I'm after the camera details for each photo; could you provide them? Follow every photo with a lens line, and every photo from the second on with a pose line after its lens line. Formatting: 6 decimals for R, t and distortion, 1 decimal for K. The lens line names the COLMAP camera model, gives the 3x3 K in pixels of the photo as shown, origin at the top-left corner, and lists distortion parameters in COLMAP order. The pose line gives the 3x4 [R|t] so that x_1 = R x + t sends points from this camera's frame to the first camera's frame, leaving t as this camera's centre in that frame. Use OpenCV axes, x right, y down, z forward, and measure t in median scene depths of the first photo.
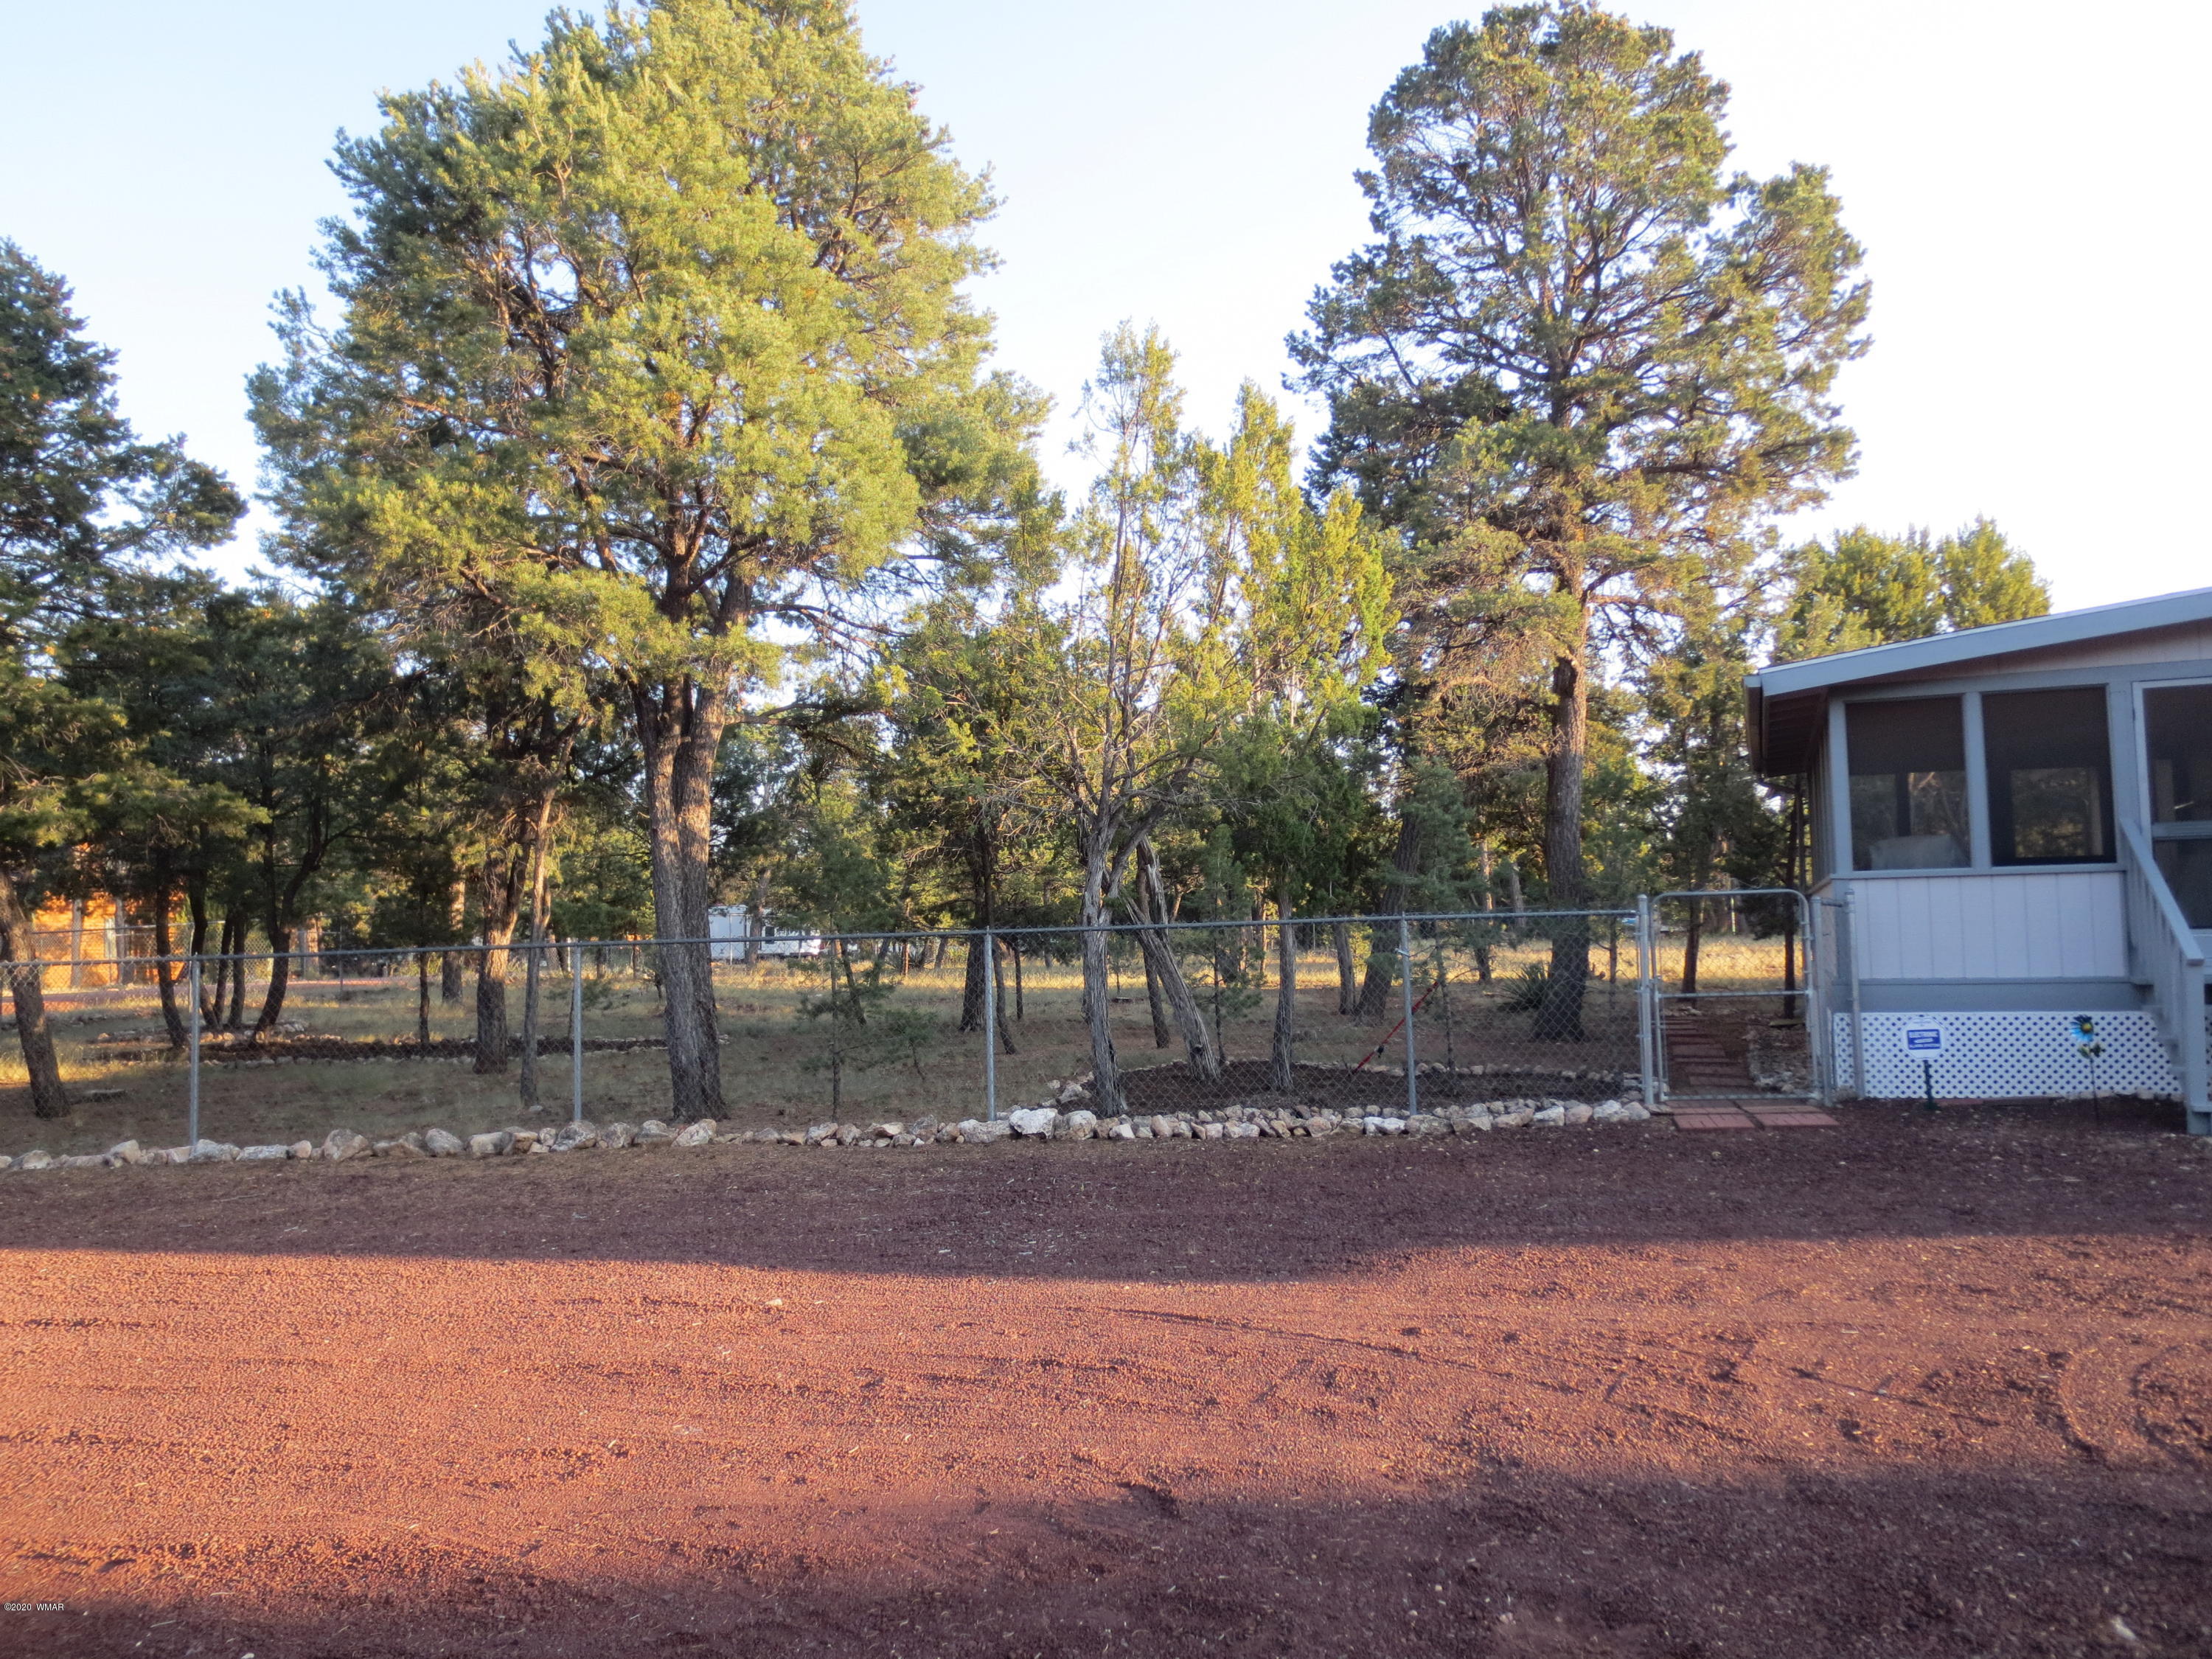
lens RADIAL K [[1588.9, 0, 1112.9], [0, 1588.9, 836.3], [0, 0, 1]] dist [-0.016402, 0.002975]
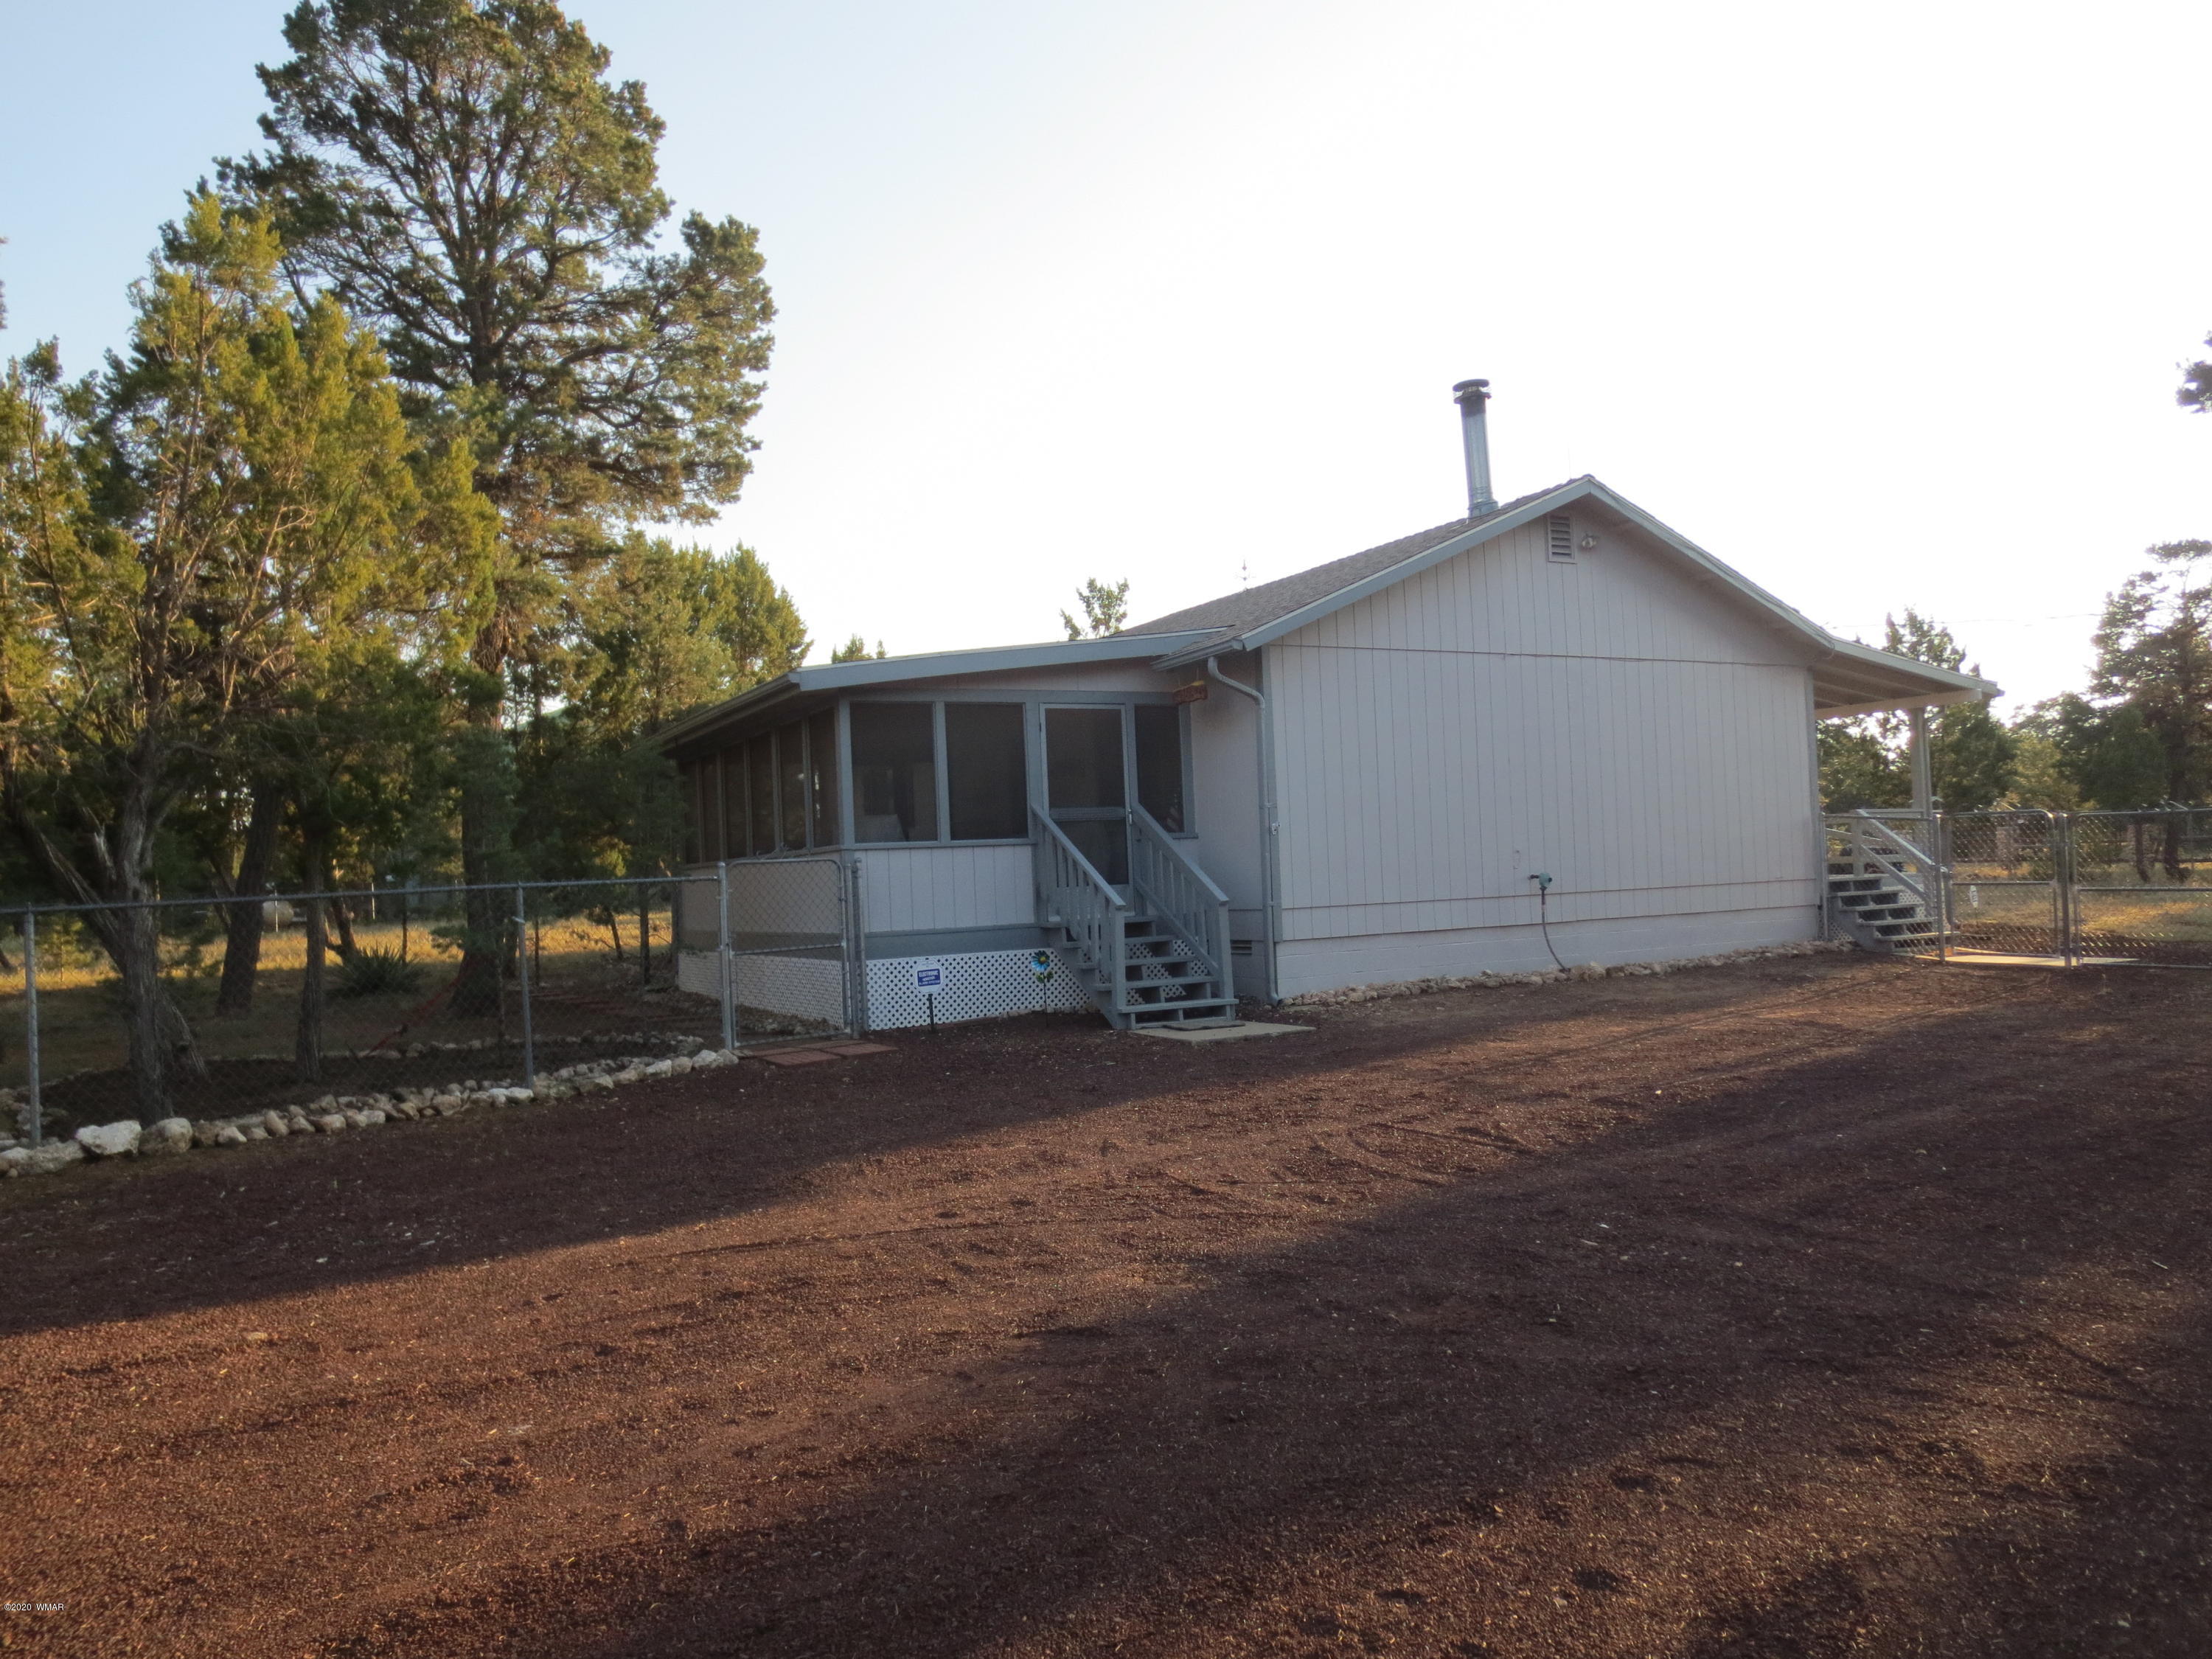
lens RADIAL K [[1589.7, 0, 1114.7], [0, 1589.7, 821.9], [0, 0, 1]] dist [-0.013730, 0.014653]
pose [[0.649172, 0.018682, 0.760413, -0.370425], [-0.015856, 0.999813, -0.011027, 0.018626], [-0.760477, -0.004899, 0.649347, 0.082991]]
